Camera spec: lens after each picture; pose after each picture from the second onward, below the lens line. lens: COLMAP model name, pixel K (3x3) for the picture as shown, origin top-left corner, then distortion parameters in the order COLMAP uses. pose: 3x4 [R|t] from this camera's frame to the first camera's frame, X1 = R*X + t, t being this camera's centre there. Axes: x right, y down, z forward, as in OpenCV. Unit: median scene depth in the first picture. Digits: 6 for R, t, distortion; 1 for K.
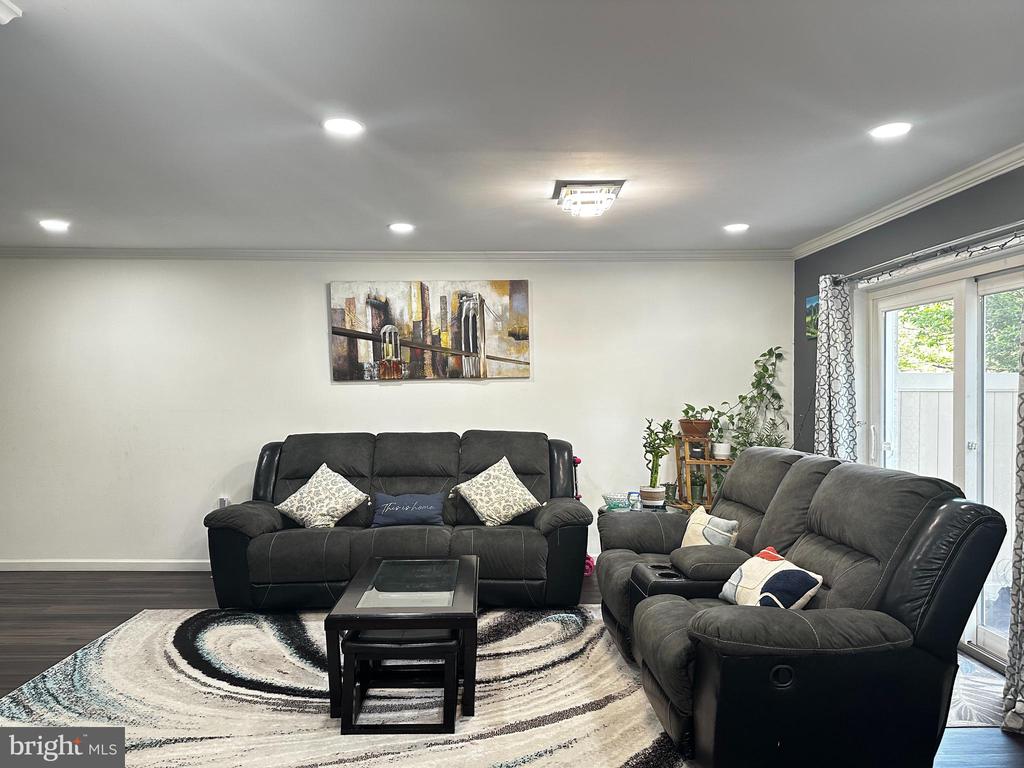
lens RADIAL K [[735.4, 0, 514.5], [0, 735.4, 385.7], [0, 0, 1]] dist [0.126686, -0.182723]
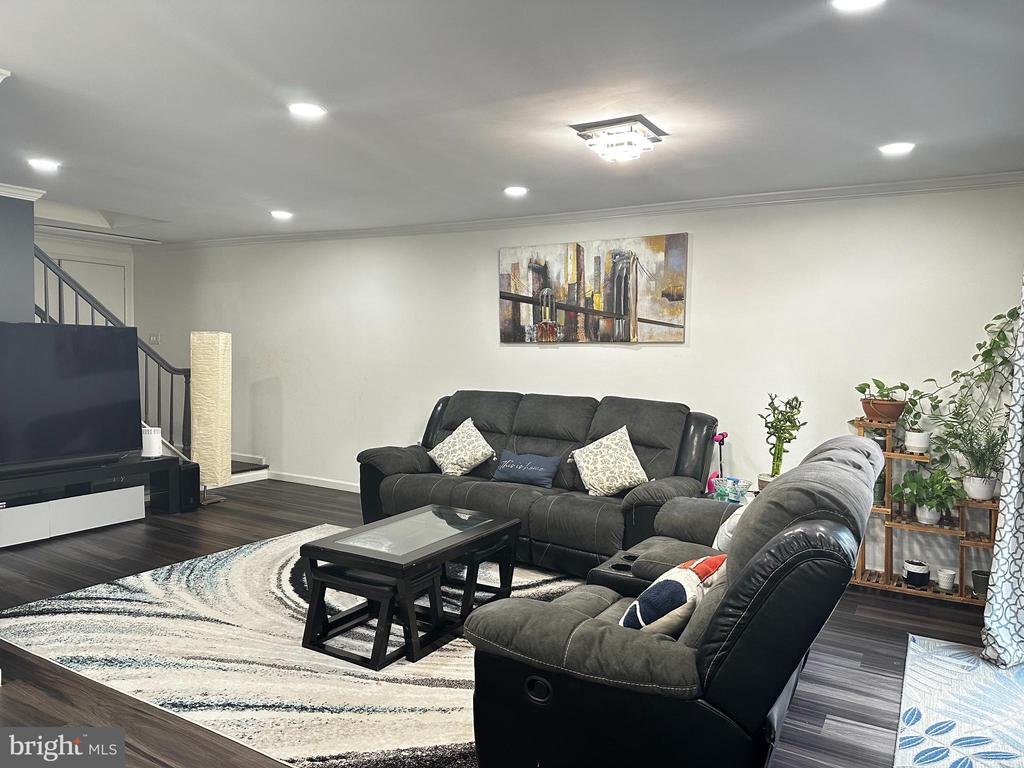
lens RADIAL K [[739.8, 0, 512.0], [0, 739.8, 384.0], [0, 0, 1]] dist [0.191416, -0.372490]
pose [[0.831909, 0.048703, -0.552771, 0.360949], [-0.022098, 0.998258, 0.054697, -0.005600], [0.554473, -0.033288, 0.831536, 0.120878]]
